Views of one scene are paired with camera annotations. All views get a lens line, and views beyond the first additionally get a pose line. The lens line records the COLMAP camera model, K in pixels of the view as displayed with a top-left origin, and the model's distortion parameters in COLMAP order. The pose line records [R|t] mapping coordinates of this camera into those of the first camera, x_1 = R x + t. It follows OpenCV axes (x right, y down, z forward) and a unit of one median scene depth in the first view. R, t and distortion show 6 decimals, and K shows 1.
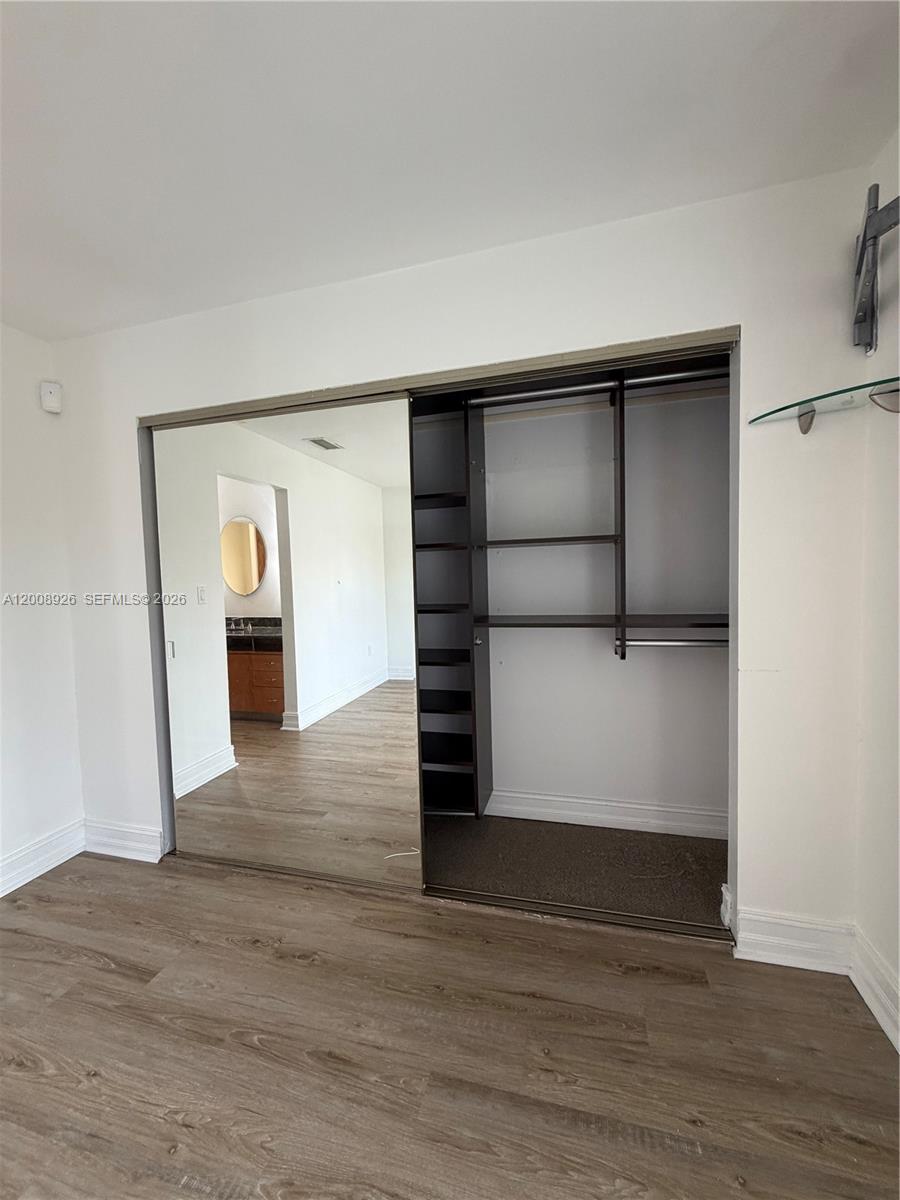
lens RADIAL K [[477.2, 0, 451.2], [0, 477.2, 598.8], [0, 0, 1]] dist [-0.001354, 0.000185]
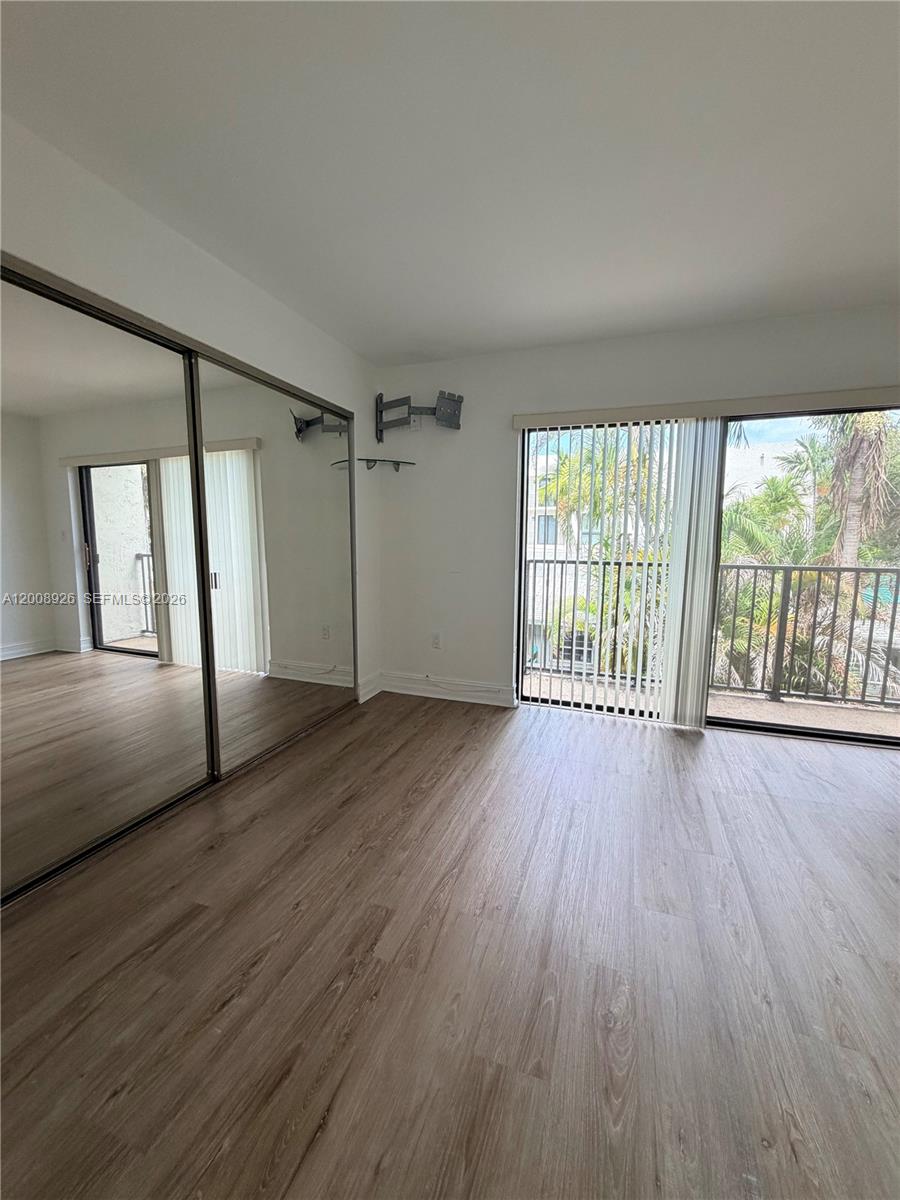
lens RADIAL K [[477.2, 0, 451.2], [0, 477.2, 598.8], [0, 0, 1]] dist [-0.001354, 0.000185]
pose [[0.080202, -0.088034, 0.992884, -1.710442], [0.044416, 0.995419, 0.084670, 0.115963], [-0.995789, 0.037309, 0.083745, 0.432536]]
